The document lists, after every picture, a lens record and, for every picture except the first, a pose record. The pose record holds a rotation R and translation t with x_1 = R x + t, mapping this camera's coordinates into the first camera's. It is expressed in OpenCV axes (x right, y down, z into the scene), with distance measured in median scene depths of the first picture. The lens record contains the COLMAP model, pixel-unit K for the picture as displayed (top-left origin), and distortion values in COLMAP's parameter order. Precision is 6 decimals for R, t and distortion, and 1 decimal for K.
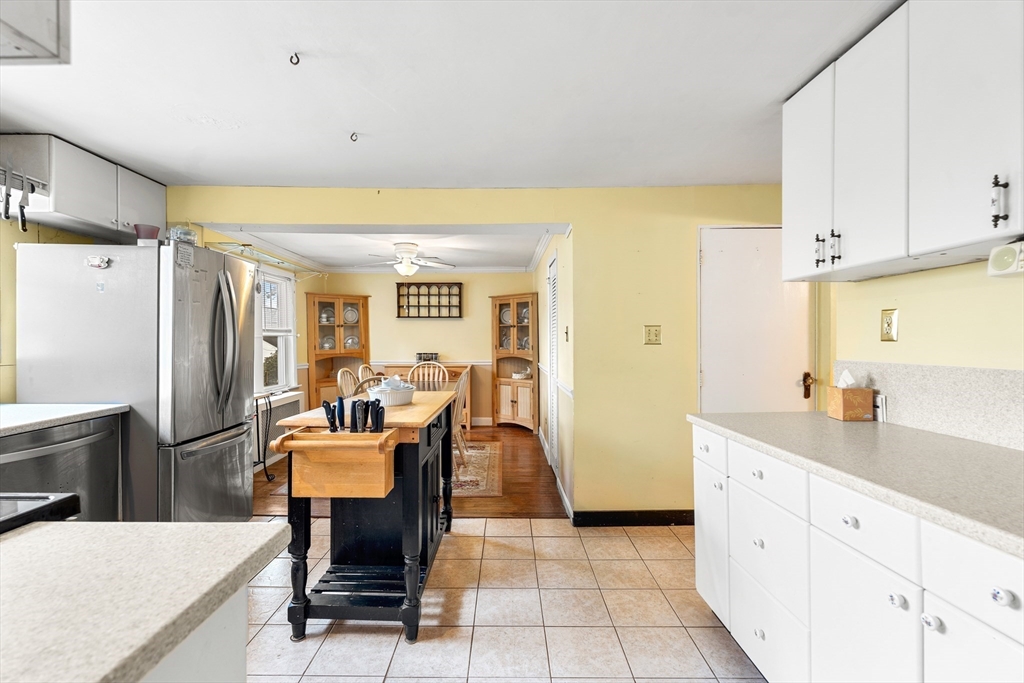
lens RADIAL K [[449.0, 0, 510.0], [0, 449.0, 339.8], [0, 0, 1]] dist [0.000809, -0.000063]
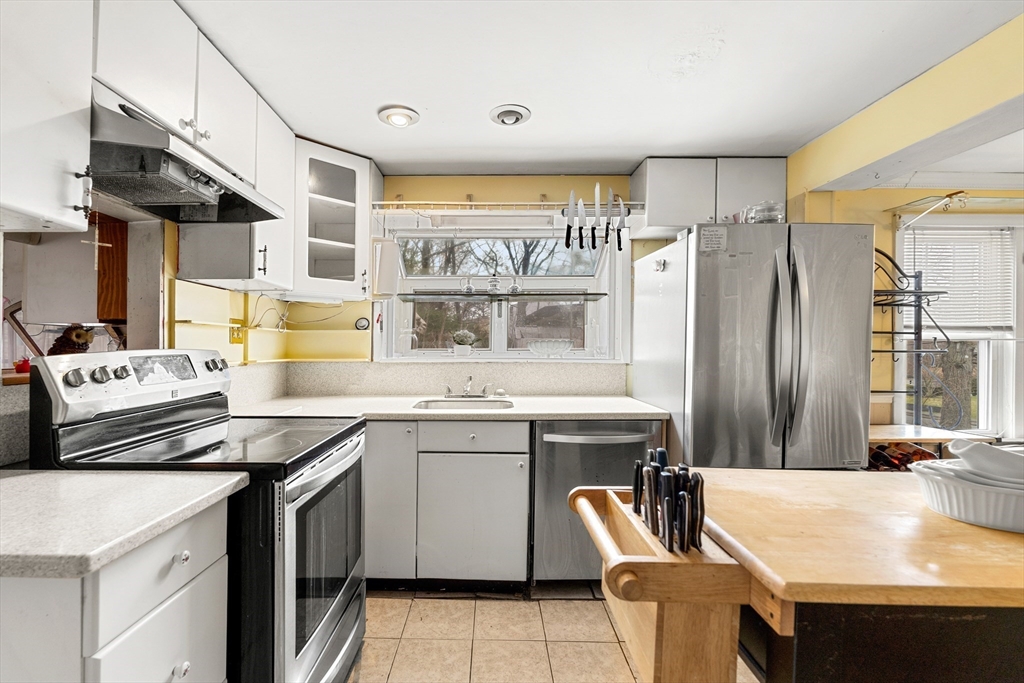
lens RADIAL K [[449.0, 0, 511.7], [0, 449.0, 342.7], [0, 0, 1]] dist [0.000809, -0.000063]
pose [[-0.011335, 0.006799, -0.999913, 0.094007], [-0.004317, 0.999967, 0.006849, -0.006215], [0.999926, 0.004394, -0.011305, 0.683635]]
